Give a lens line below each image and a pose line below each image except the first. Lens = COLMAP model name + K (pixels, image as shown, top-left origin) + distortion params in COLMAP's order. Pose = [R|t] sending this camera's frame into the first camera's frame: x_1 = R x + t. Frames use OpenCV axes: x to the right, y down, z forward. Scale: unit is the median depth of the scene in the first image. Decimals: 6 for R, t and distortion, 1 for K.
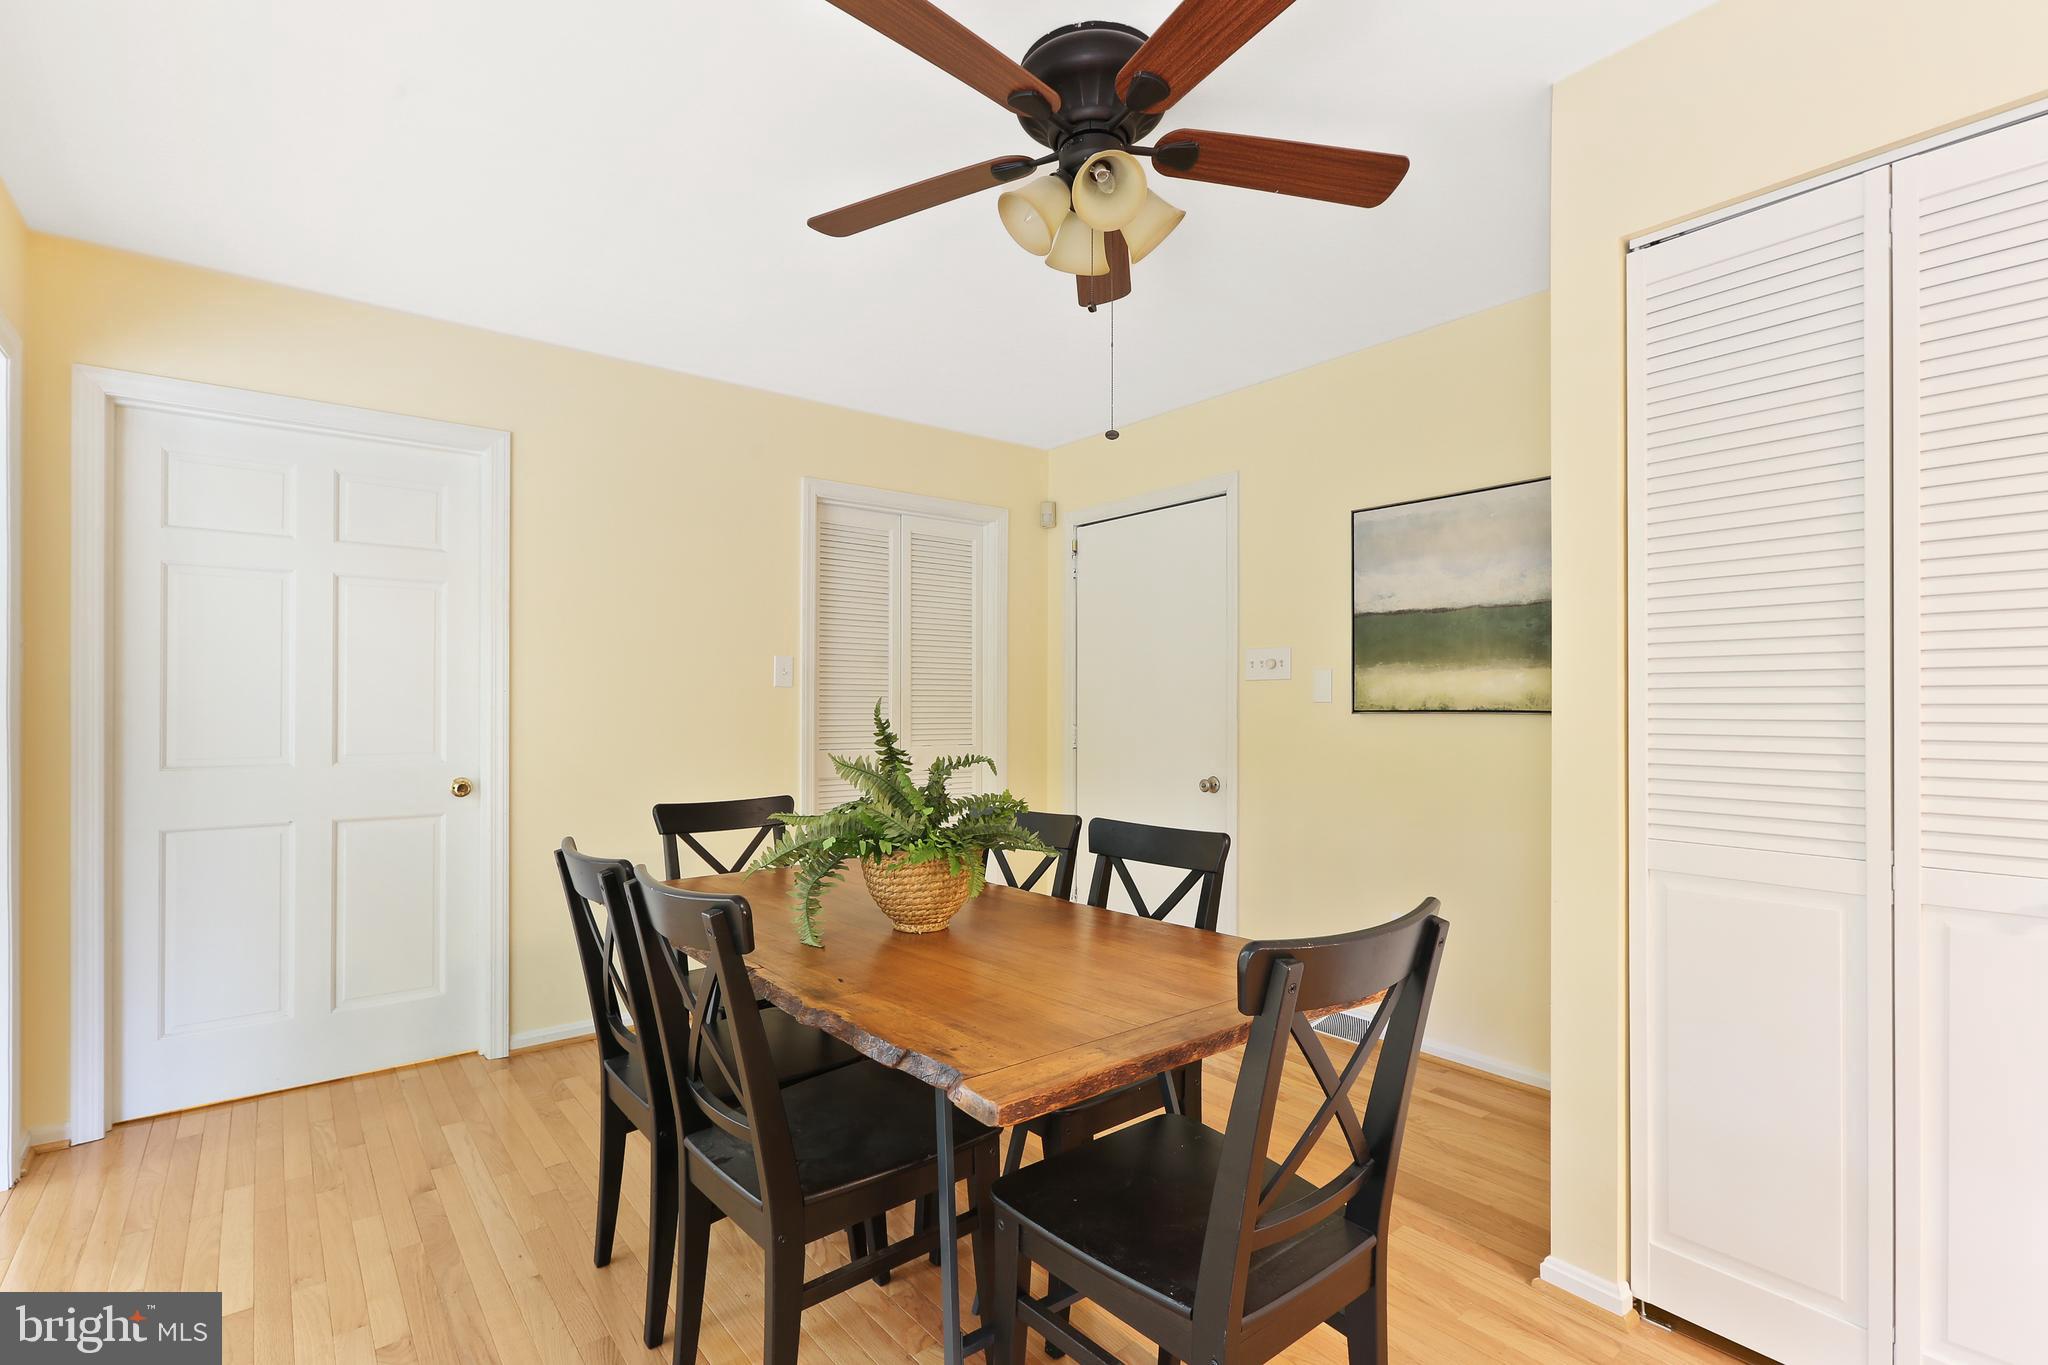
lens RADIAL K [[930.0, 0, 1025.3], [0, 930.0, 699.8], [0, 0, 1]] dist [-0.000393, 0.000057]
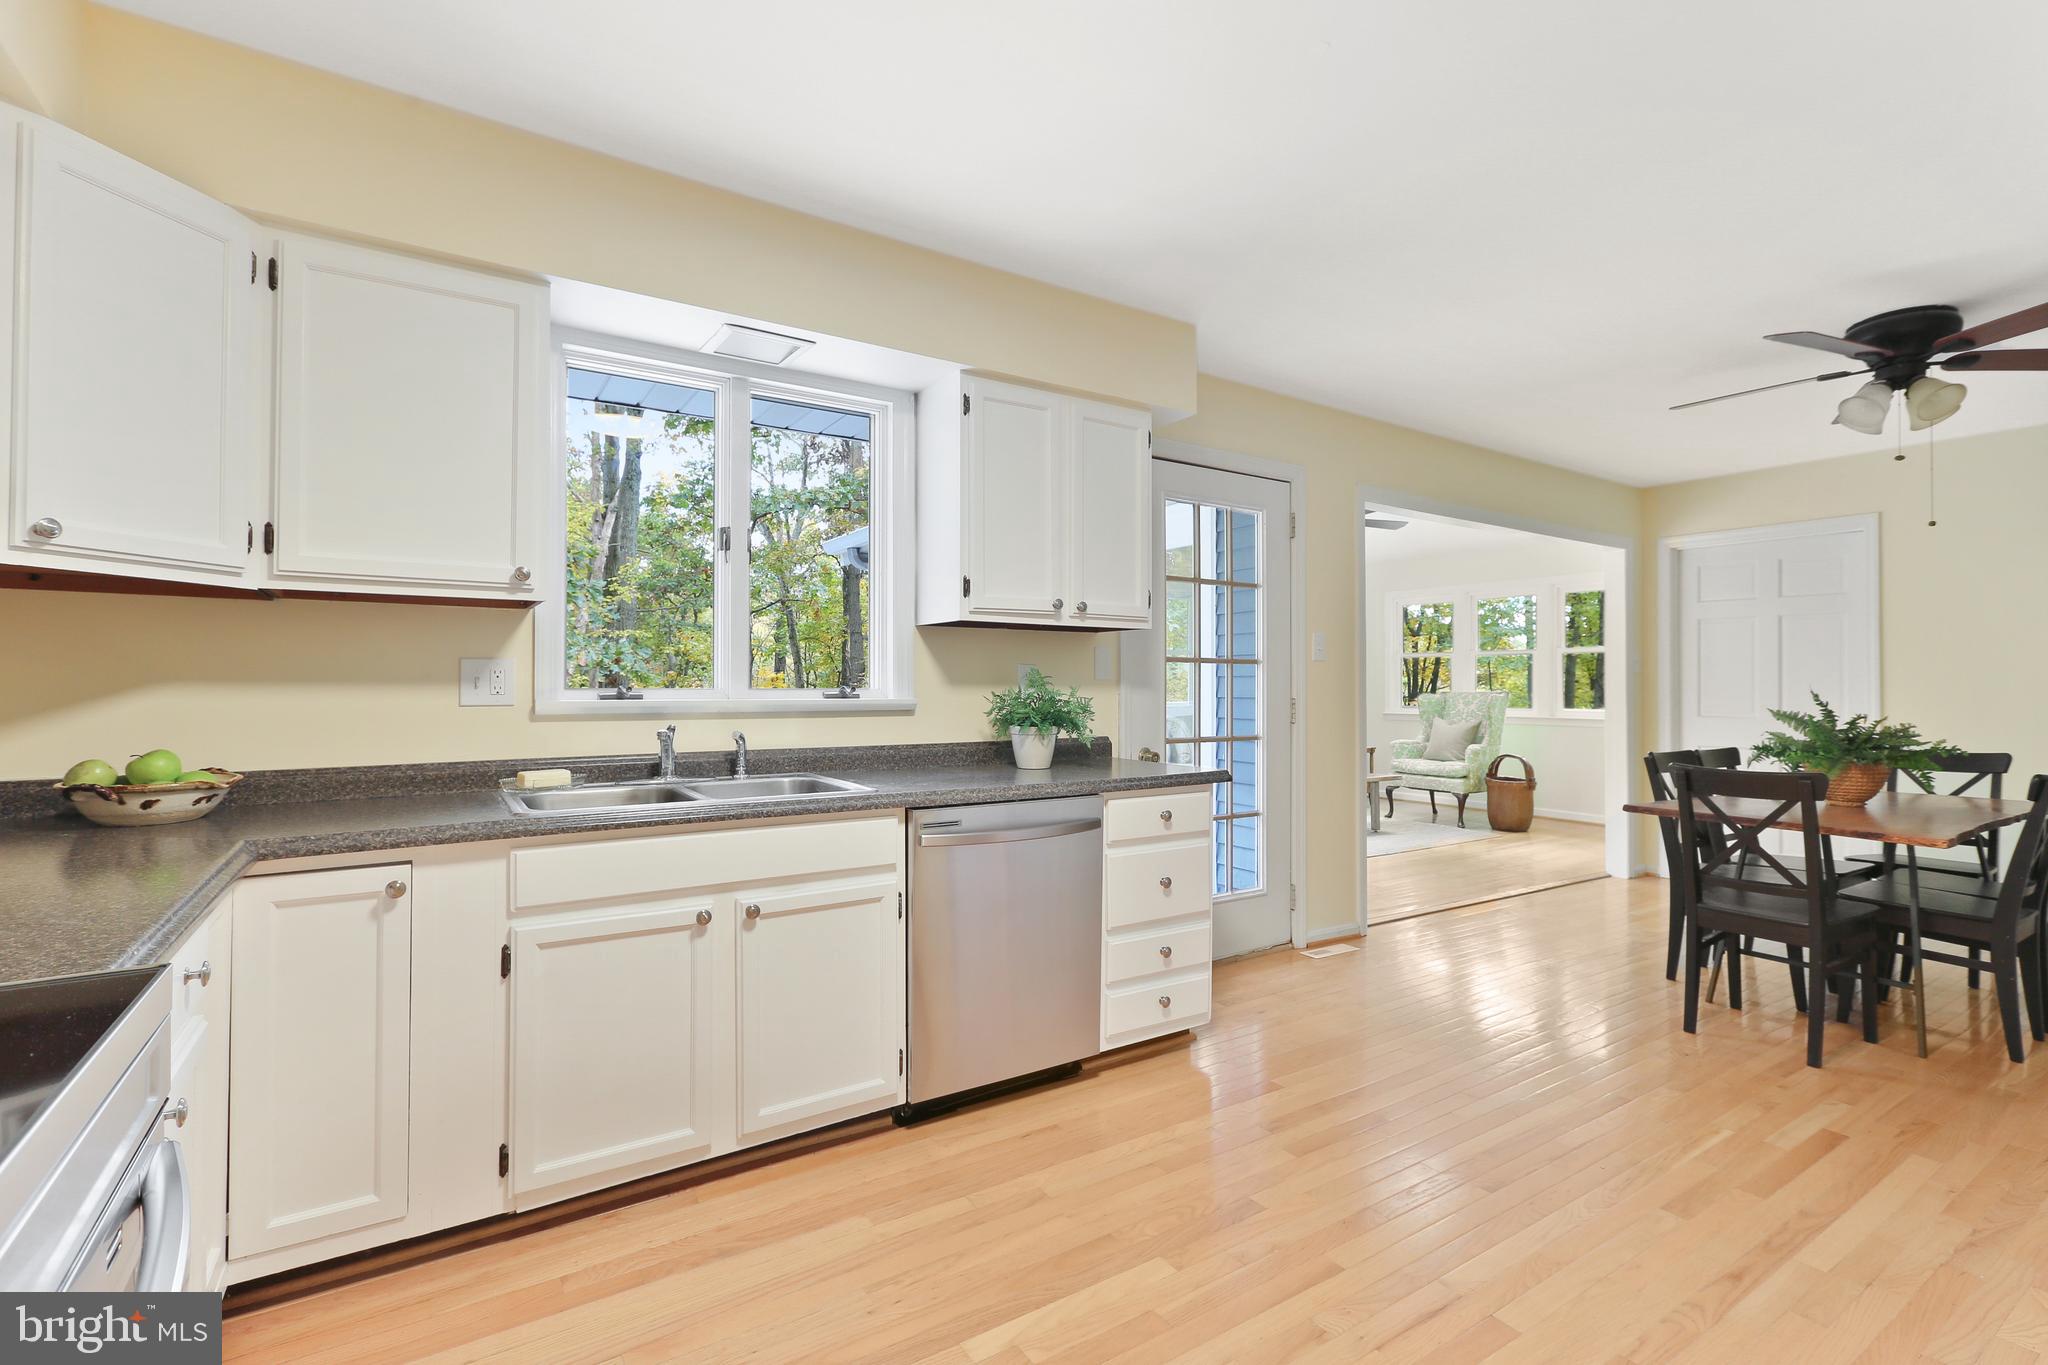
lens RADIAL K [[943.4, 0, 1028.2], [0, 943.4, 651.9], [0, 0, 1]] dist [-0.000062, 0.000171]
pose [[-0.094147, -0.035163, -0.994937, 1.462301], [-0.000336, 0.999377, -0.035288, 0.002903], [0.995558, -0.002988, -0.094100, -0.343691]]
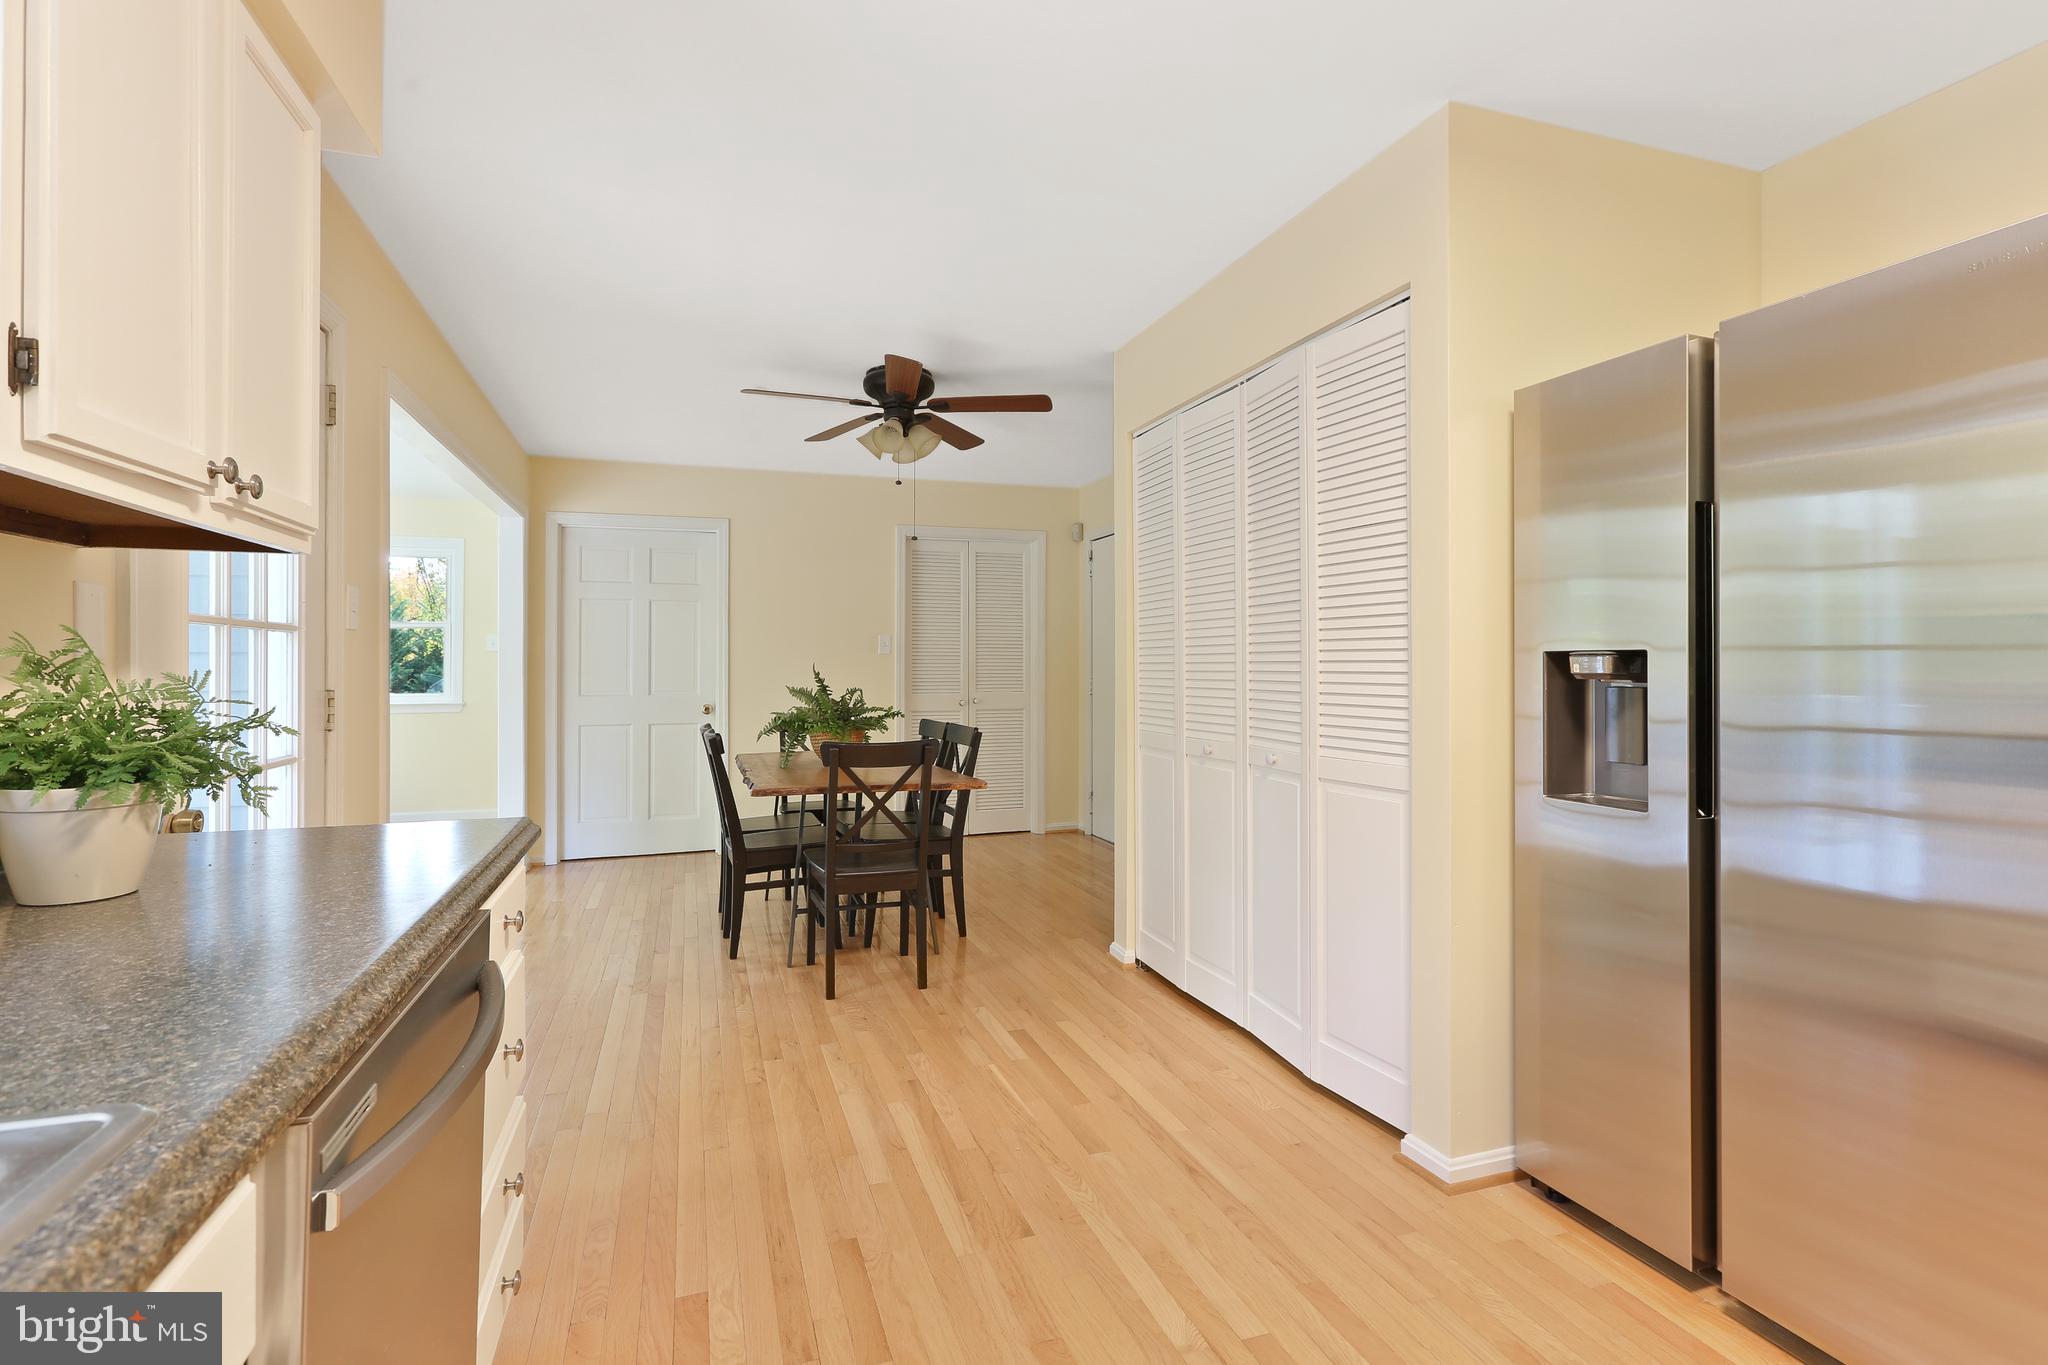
lens RADIAL K [[943.4, 0, 1028.2], [0, 943.4, 651.9], [0, 0, 1]] dist [-0.000062, 0.000171]
pose [[0.941654, -0.007367, -0.336503, 0.814257], [0.004409, 0.999945, -0.009554, -0.001975], [0.336554, 0.007513, 0.941634, -0.729675]]
